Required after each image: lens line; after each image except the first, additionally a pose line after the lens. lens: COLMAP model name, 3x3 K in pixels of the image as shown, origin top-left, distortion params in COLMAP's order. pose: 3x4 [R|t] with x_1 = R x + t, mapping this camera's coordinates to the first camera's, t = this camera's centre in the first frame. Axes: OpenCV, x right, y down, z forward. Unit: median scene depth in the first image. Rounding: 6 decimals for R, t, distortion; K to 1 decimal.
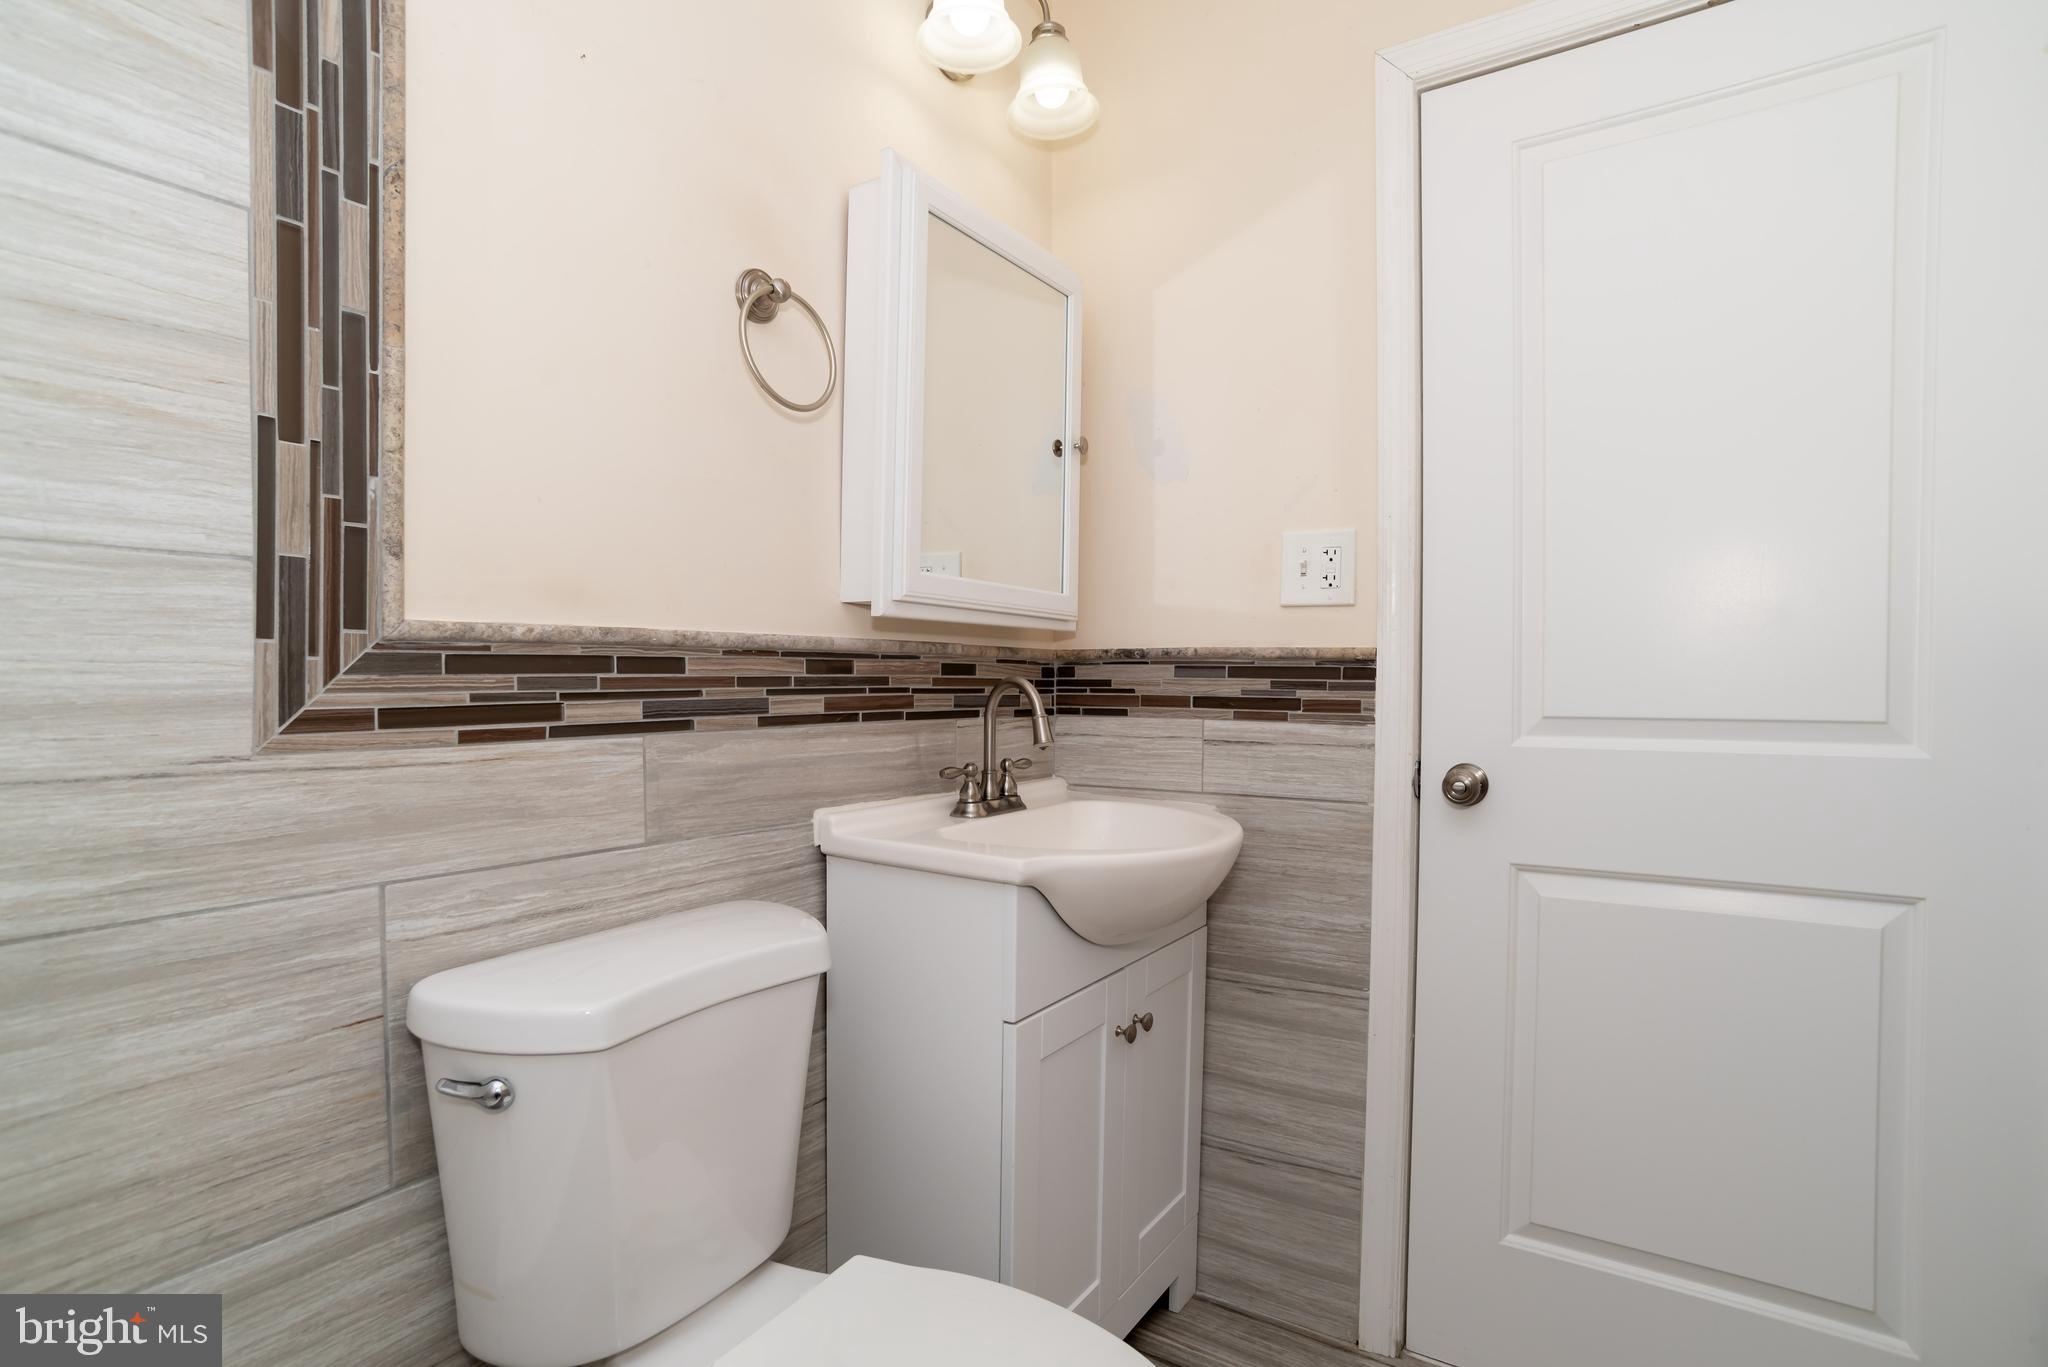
lens RADIAL K [[1089.8, 0, 1024.0], [0, 1089.8, 683.5], [0, 0, 1]] dist [0.001403, 0.000672]
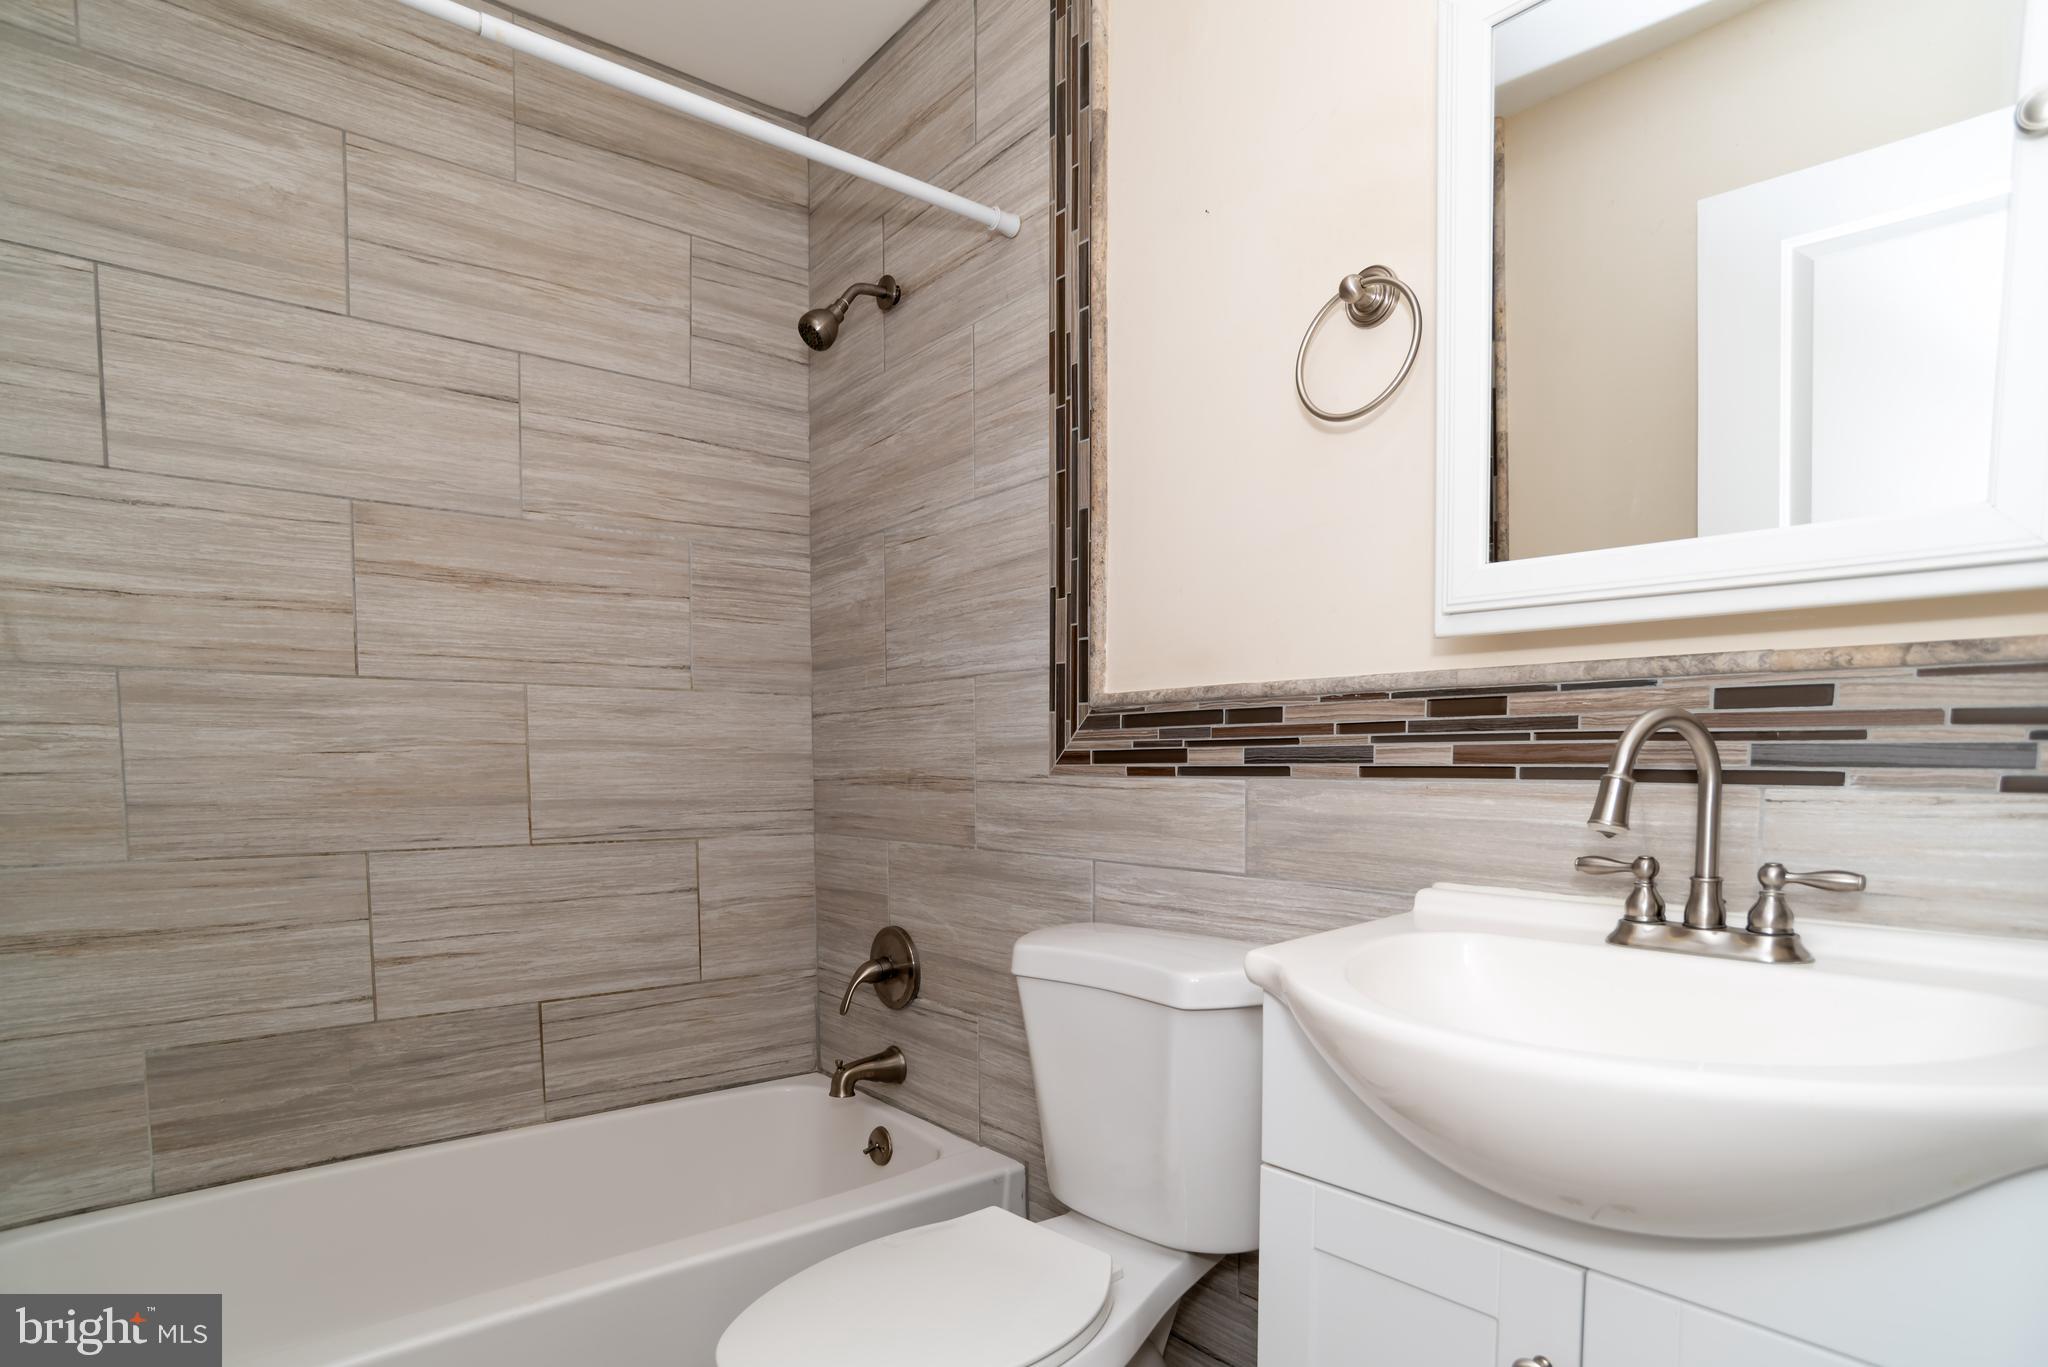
lens RADIAL K [[1112.7, 0, 1024.4], [0, 1112.7, 757.5], [0, 0, 1]] dist [-0.000706, 0.000077]
pose [[-0.285159, 0.023317, -0.958197, 0.809327], [0.019462, 0.999639, 0.018534, 0.000399], [0.958283, -0.013364, -0.285510, 1.098725]]
